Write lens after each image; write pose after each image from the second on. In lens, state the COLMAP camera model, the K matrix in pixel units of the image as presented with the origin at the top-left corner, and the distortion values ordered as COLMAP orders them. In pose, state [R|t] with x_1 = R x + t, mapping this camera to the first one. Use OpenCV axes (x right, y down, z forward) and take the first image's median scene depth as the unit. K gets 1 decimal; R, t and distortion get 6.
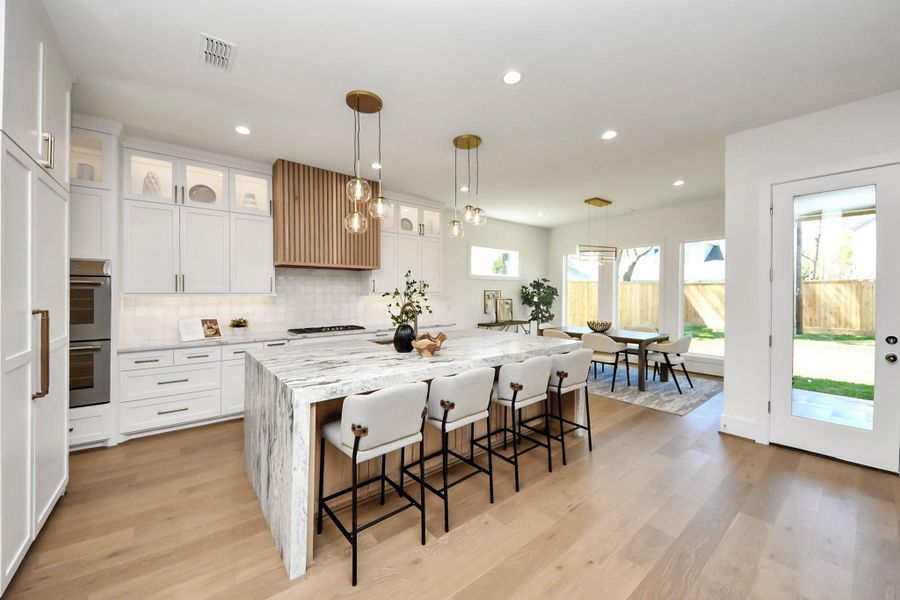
lens RADIAL K [[341.8, 0, 442.3], [0, 341.8, 304.4], [0, 0, 1]] dist [-0.005642, -0.006678]
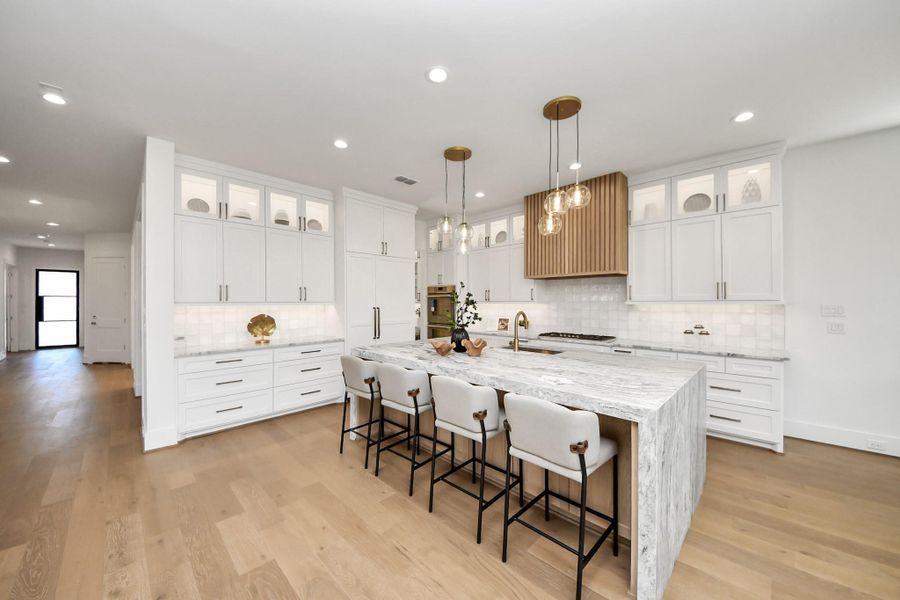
lens RADIAL K [[331.7, 0, 444.3], [0, 331.7, 297.9], [0, 0, 1]] dist [0.006945, -0.001846]
pose [[0.102392, -0.009149, -0.994702, 0.547077], [-0.031955, 0.999411, -0.012481, -0.016063], [0.994231, 0.033063, 0.102039, 0.441543]]
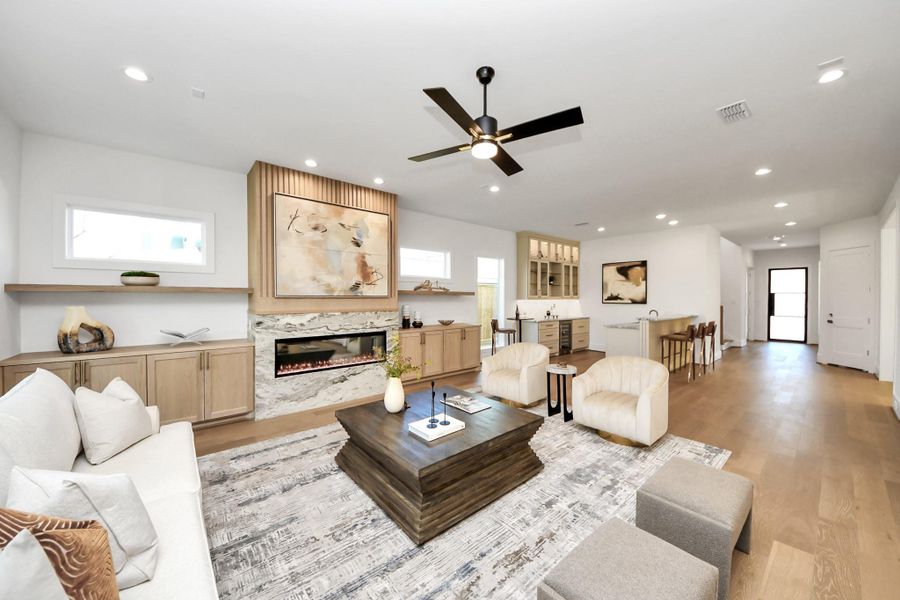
lens RADIAL K [[322.4, 0, 447.0], [0, 322.4, 298.6], [0, 0, 1]] dist [0.003006, -0.007361]
pose [[-0.999599, -0.000336, -0.028306, 0.530592], [-0.001399, 0.999295, 0.037526, -0.014370], [0.028274, 0.037551, -0.998895, 0.325815]]
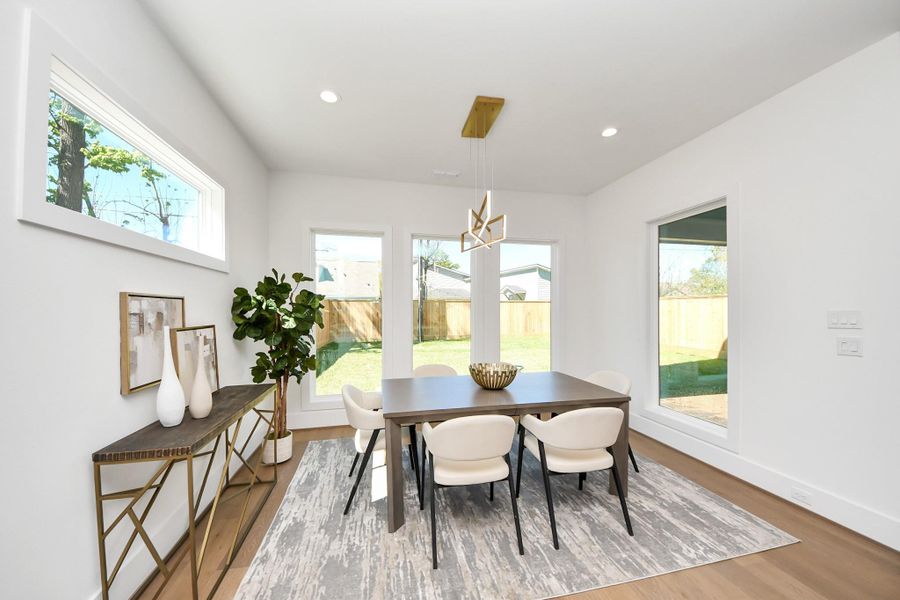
lens RADIAL K [[341.8, 0, 447.8], [0, 341.8, 296.1], [0, 0, 1]] dist [-0.005642, -0.006678]
pose [[0.424504, 0.036690, 0.904682, 0.011244], [0.029143, 0.998107, -0.054153, -0.027459], [-0.904957, 0.049353, 0.422631, 0.935738]]
